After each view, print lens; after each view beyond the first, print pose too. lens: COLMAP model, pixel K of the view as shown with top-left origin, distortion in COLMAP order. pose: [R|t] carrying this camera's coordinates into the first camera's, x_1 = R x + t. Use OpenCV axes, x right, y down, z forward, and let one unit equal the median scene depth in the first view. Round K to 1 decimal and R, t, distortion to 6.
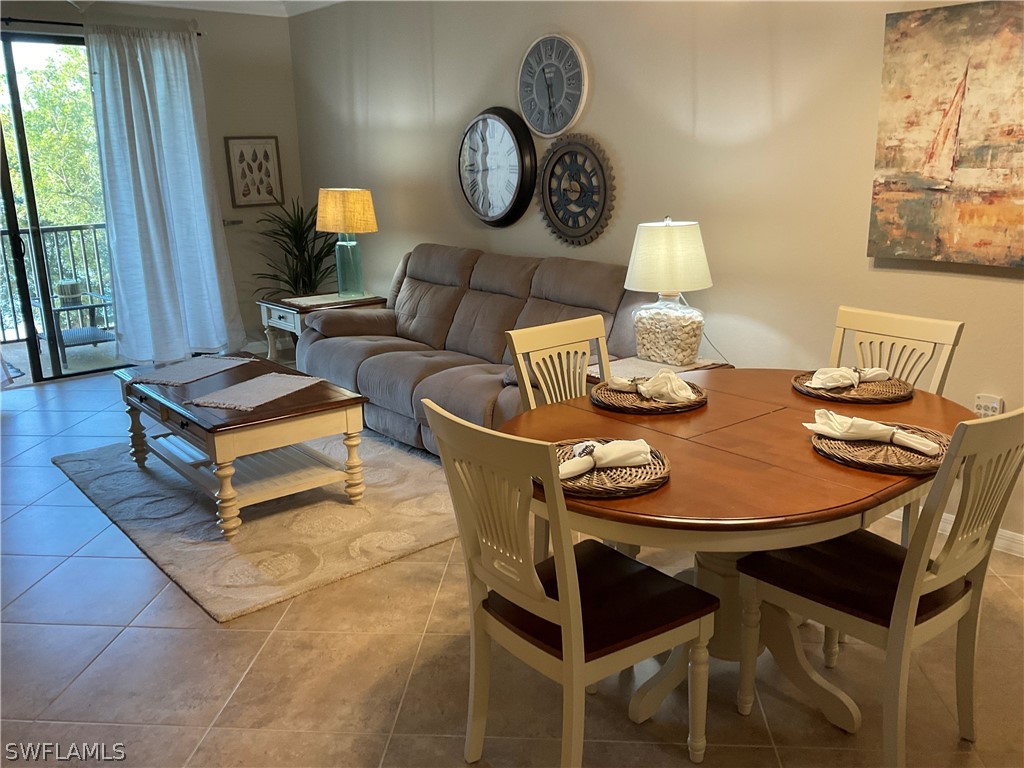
lens RADIAL K [[854.6, 0, 512.0], [0, 854.6, 384.0], [0, 0, 1]] dist [0.039402, -0.001742]
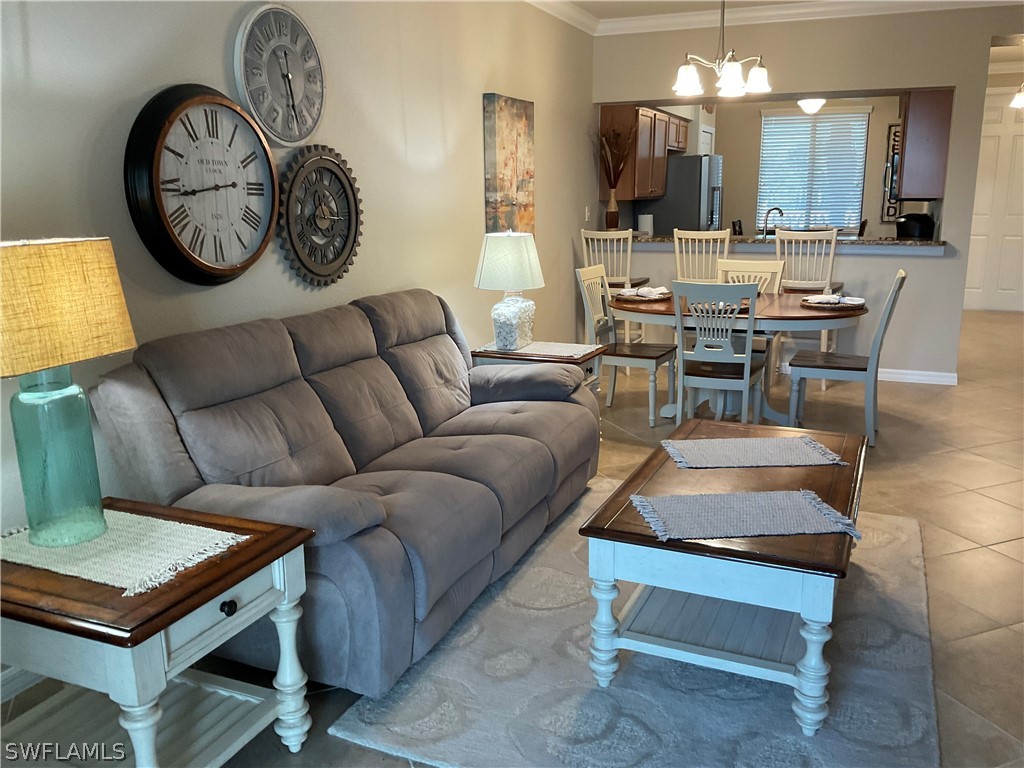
lens RADIAL K [[854.6, 0, 512.0], [0, 854.6, 384.0], [0, 0, 1]] dist [0.039402, -0.001742]
pose [[-0.480164, -0.180465, 0.858414, -0.721807], [0.227820, 0.919370, 0.320713, -0.295846], [-0.847078, 0.349559, -0.400335, 1.210988]]
